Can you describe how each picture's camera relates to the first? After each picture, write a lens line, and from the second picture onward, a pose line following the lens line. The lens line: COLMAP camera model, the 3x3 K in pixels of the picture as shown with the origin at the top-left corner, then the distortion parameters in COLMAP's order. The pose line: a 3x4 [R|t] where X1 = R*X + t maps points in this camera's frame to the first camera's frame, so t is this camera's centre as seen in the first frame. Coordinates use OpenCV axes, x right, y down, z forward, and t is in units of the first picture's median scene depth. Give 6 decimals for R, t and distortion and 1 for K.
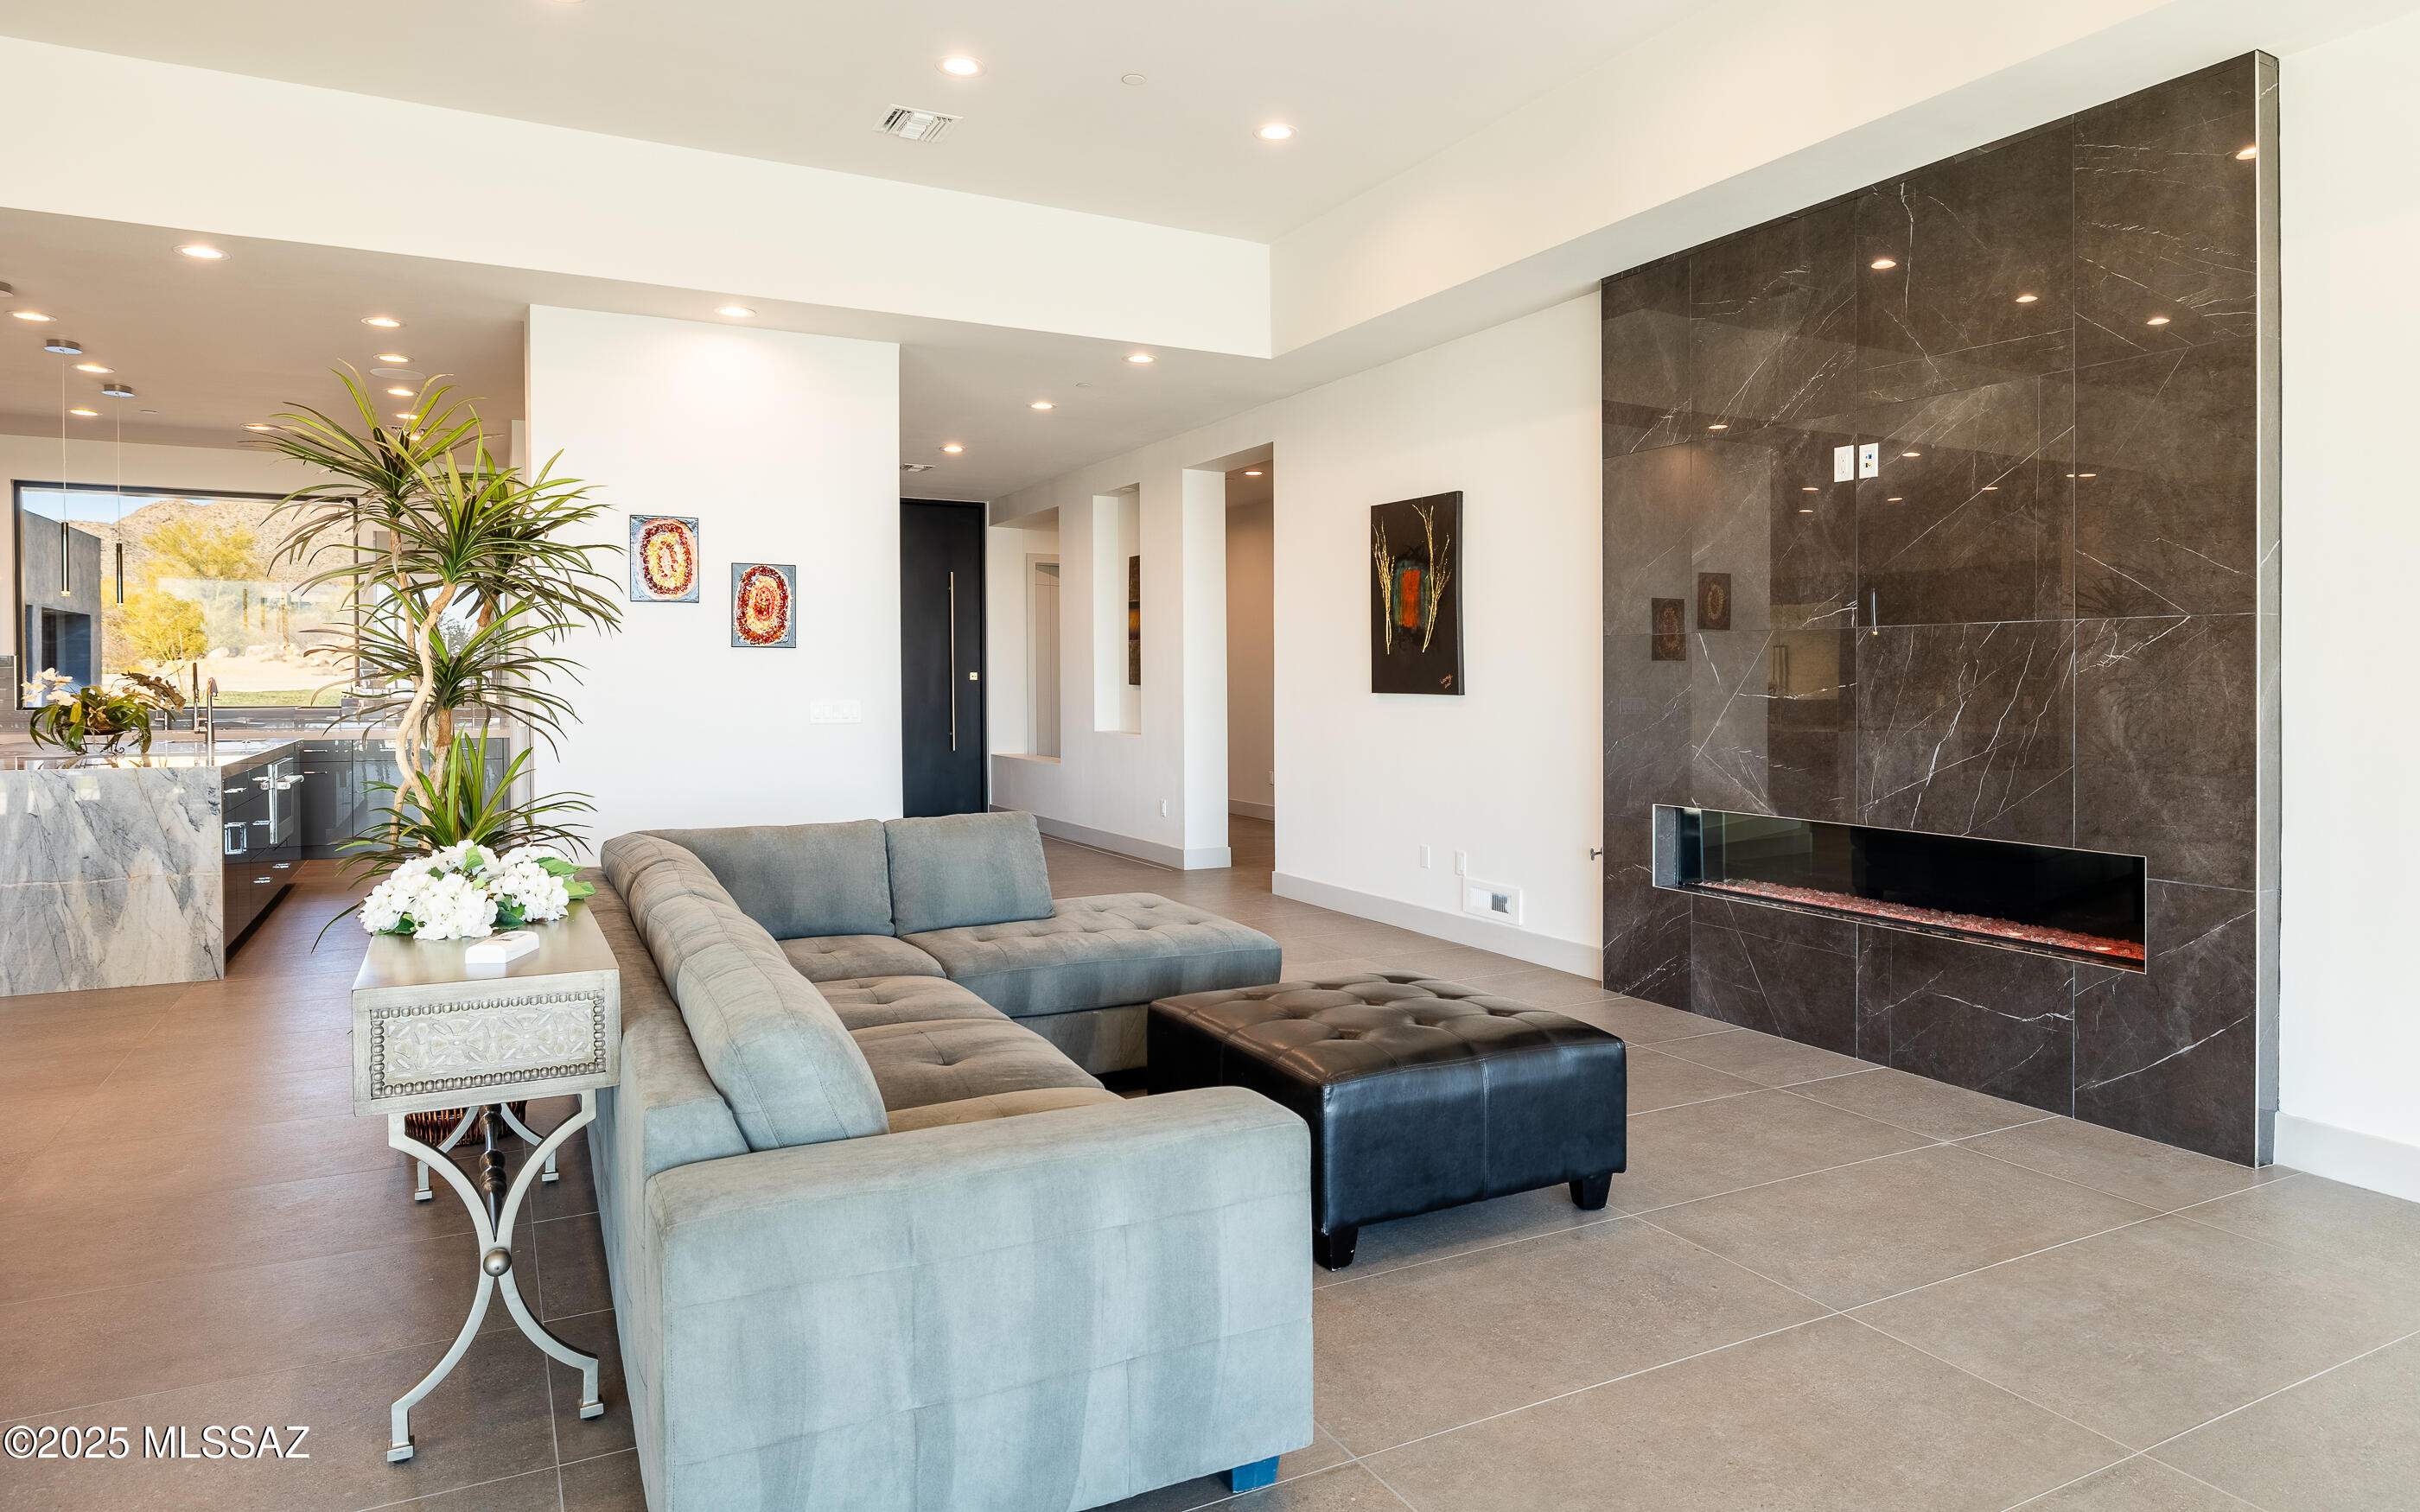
lens RADIAL K [[1395.6, 0, 1235.4], [0, 1395.6, 696.0], [0, 0, 1]] dist [-0.002686, -0.000653]
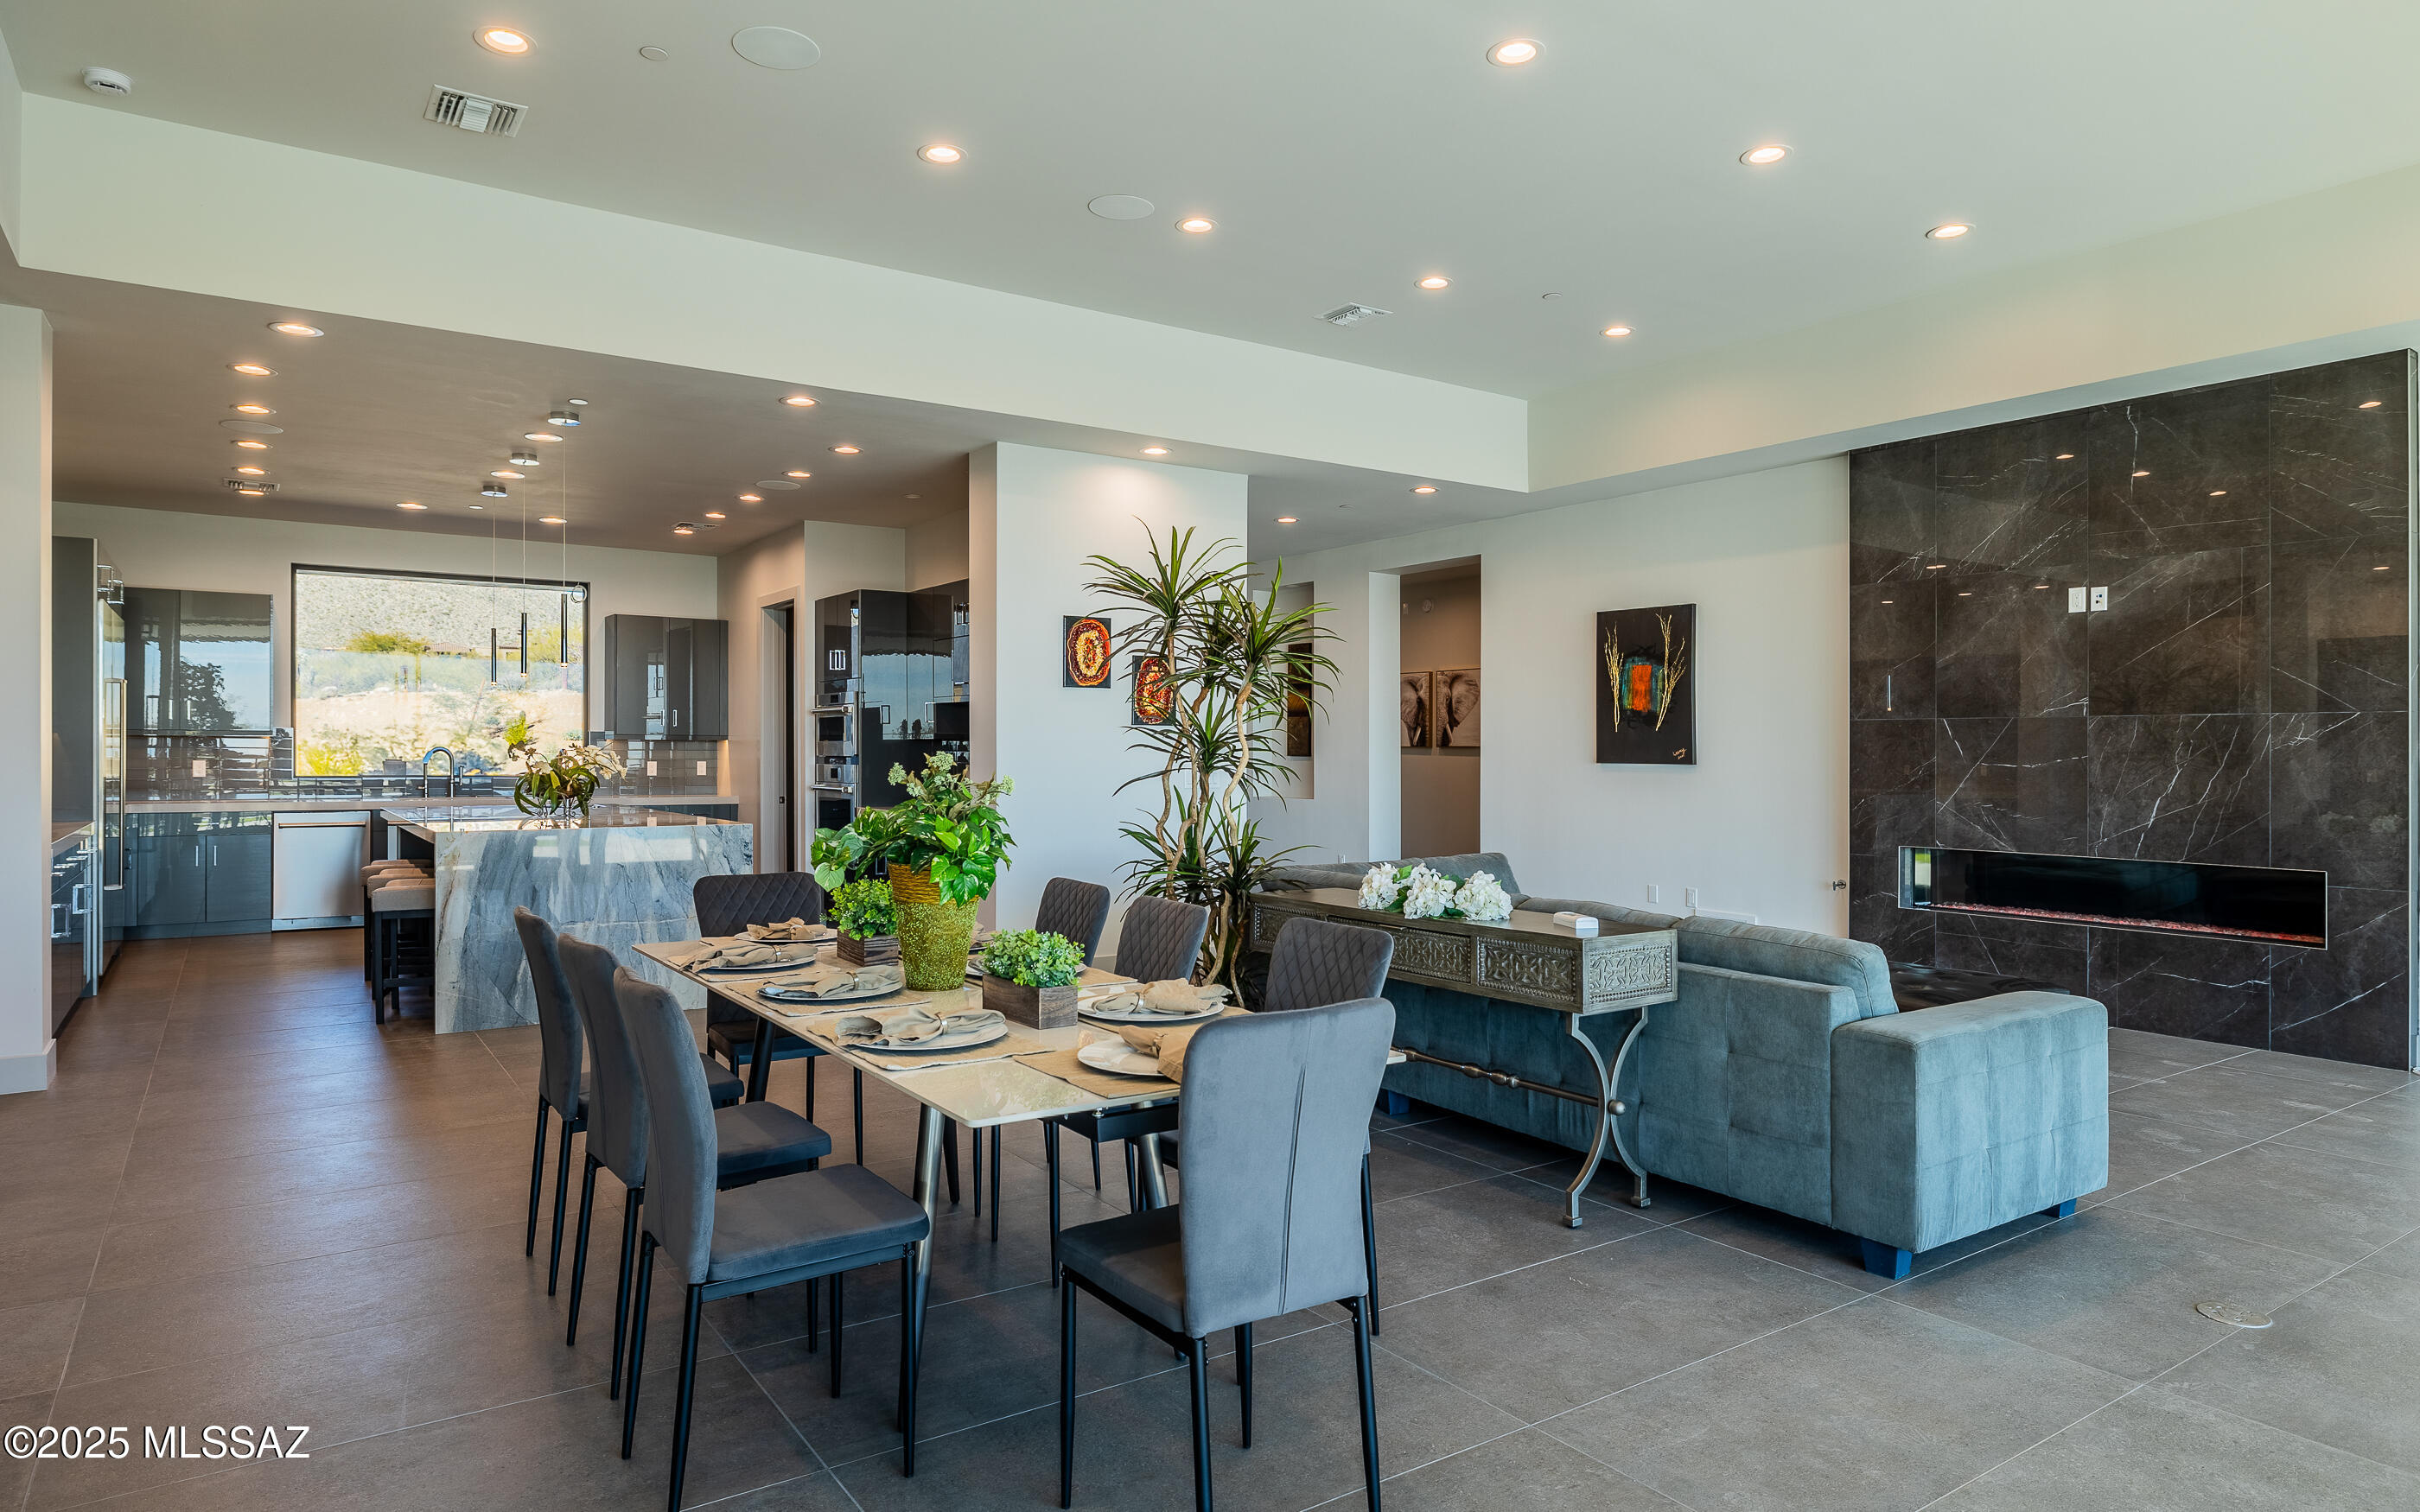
lens RADIAL K [[1395.6, 0, 1215.6], [0, 1395.6, 755.5], [0, 0, 1]] dist [-0.002686, -0.000653]
pose [[0.992819, 0.001099, 0.119623, -0.588052], [-0.000130, 0.999967, -0.008108, 0.001859], [-0.119628, 0.008035, 0.992786, -0.287569]]
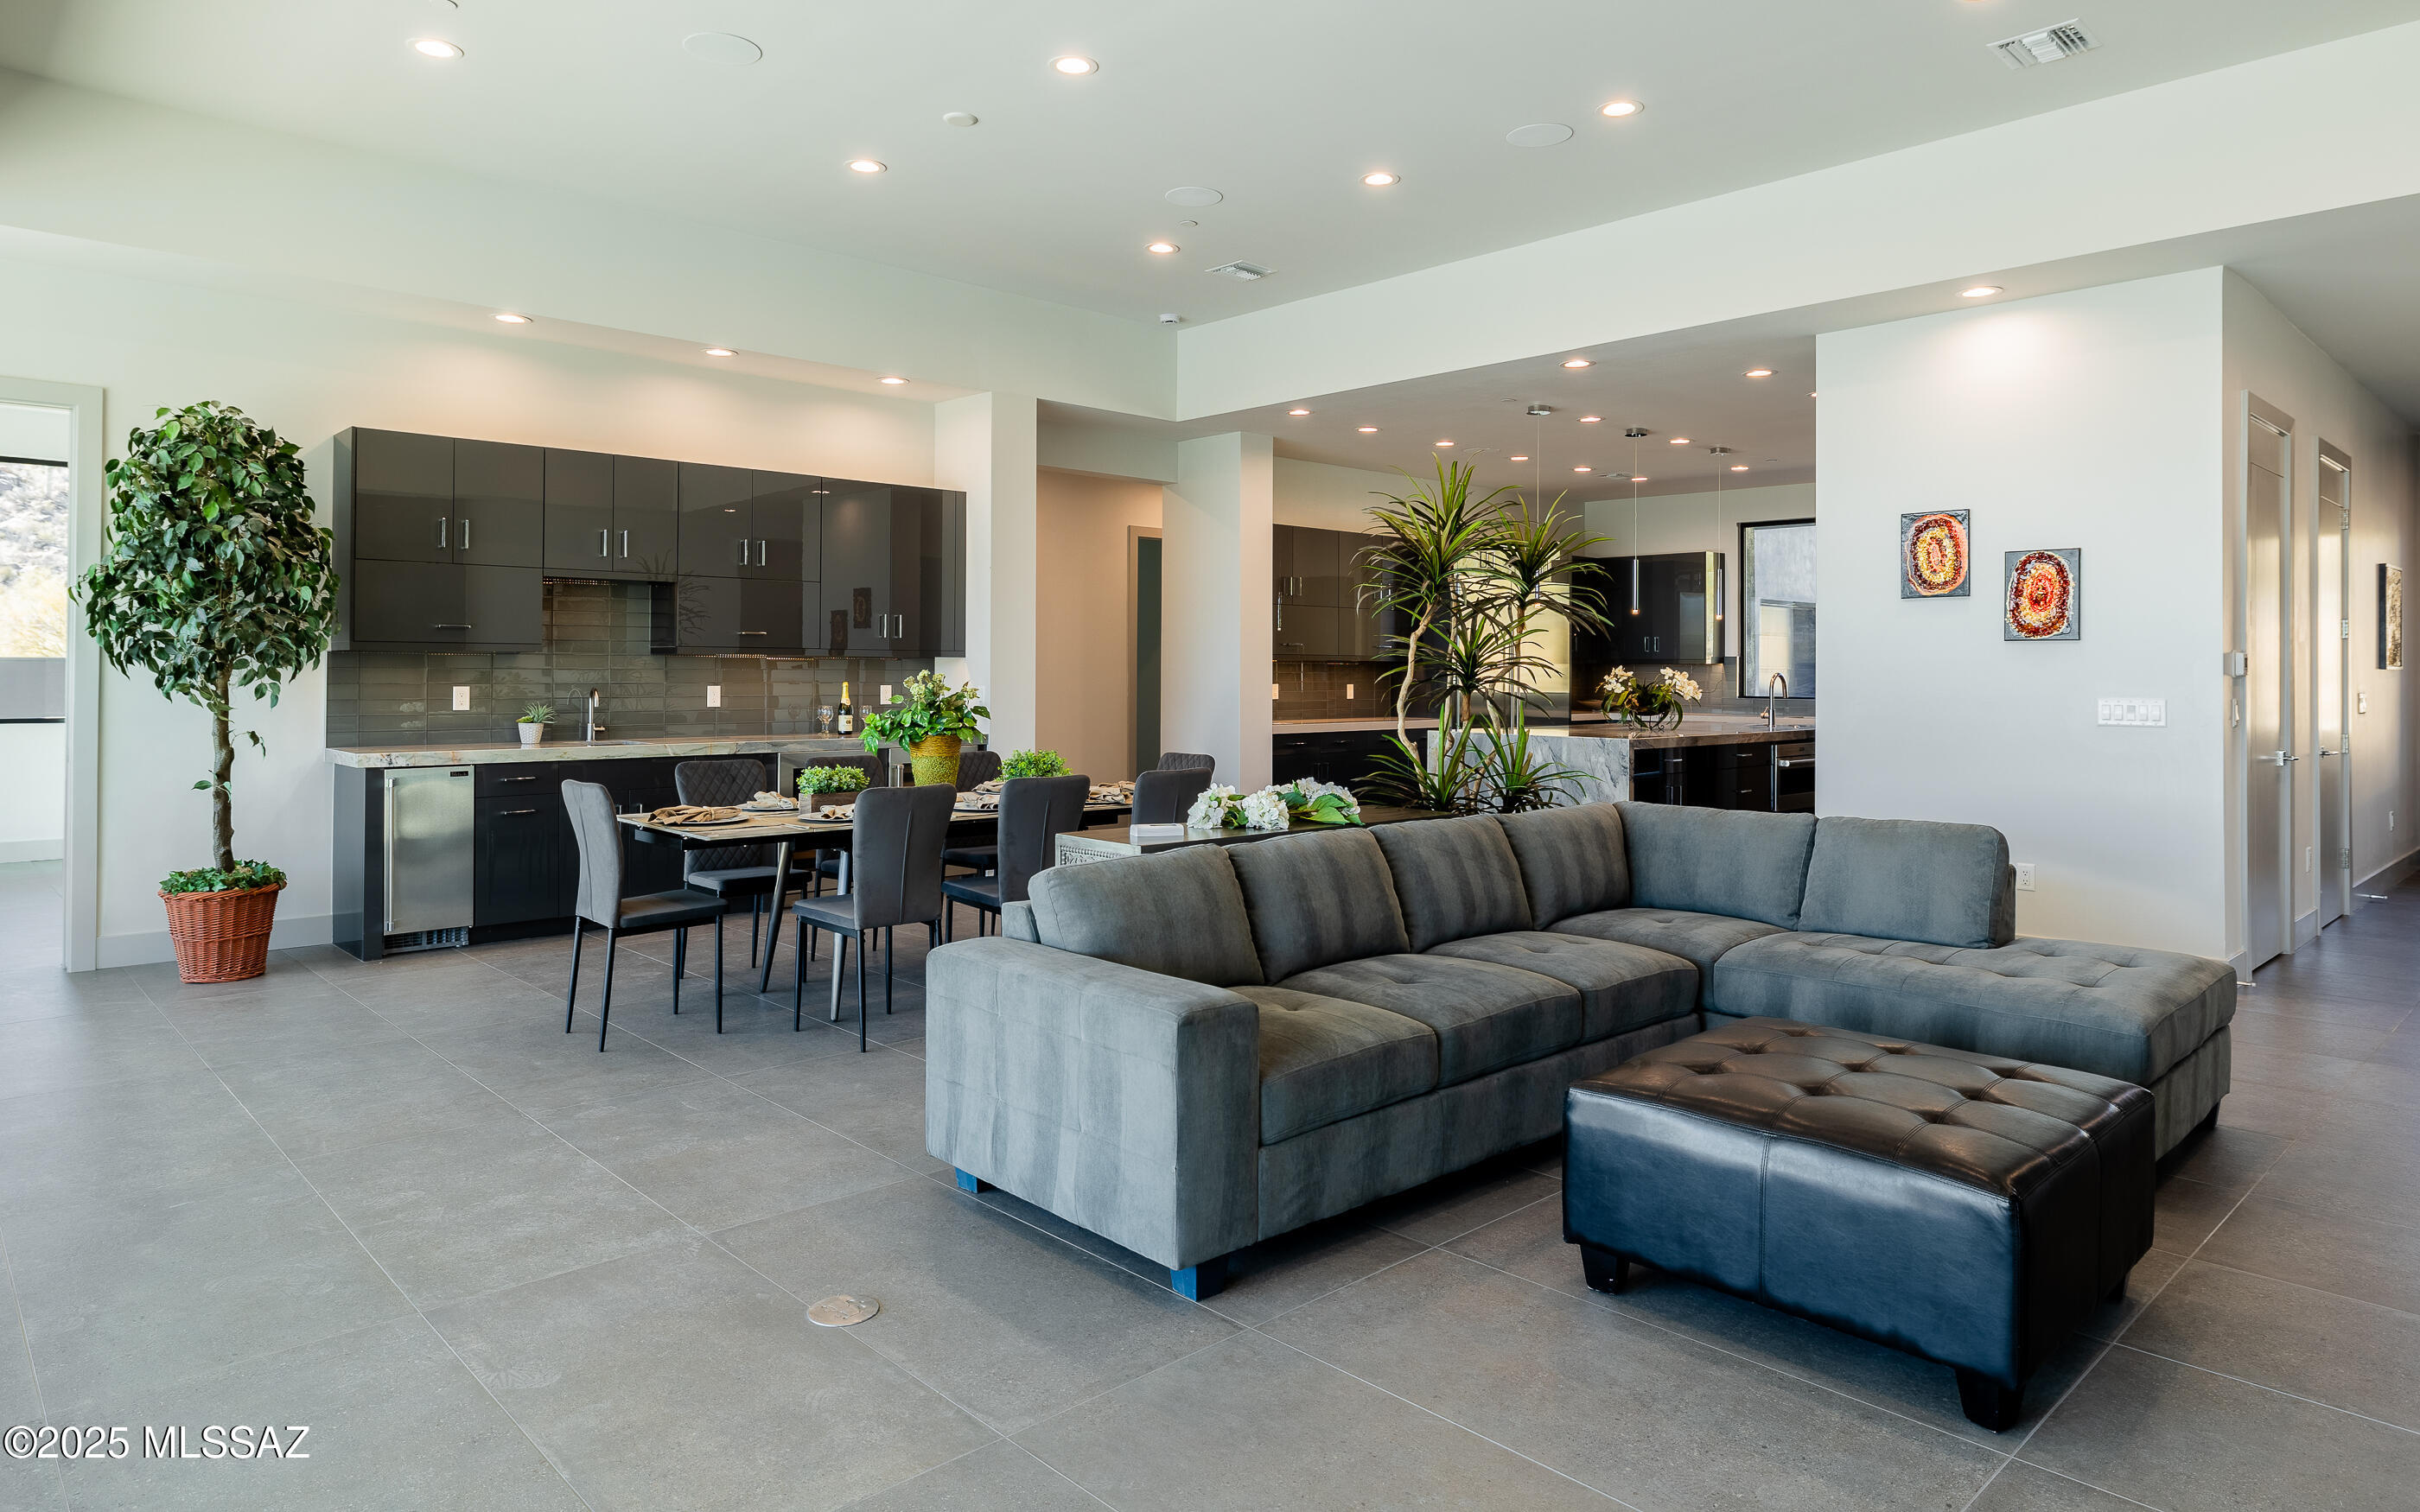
lens RADIAL K [[1395.6, 0, 1170.7], [0, 1395.6, 670.1], [0, 0, 1]] dist [-0.002686, -0.000653]
pose [[0.274233, -0.000801, -0.961663, 0.533520], [-0.016628, 0.999846, -0.005575, -0.000747], [0.961520, 0.017519, 0.274178, 0.266743]]
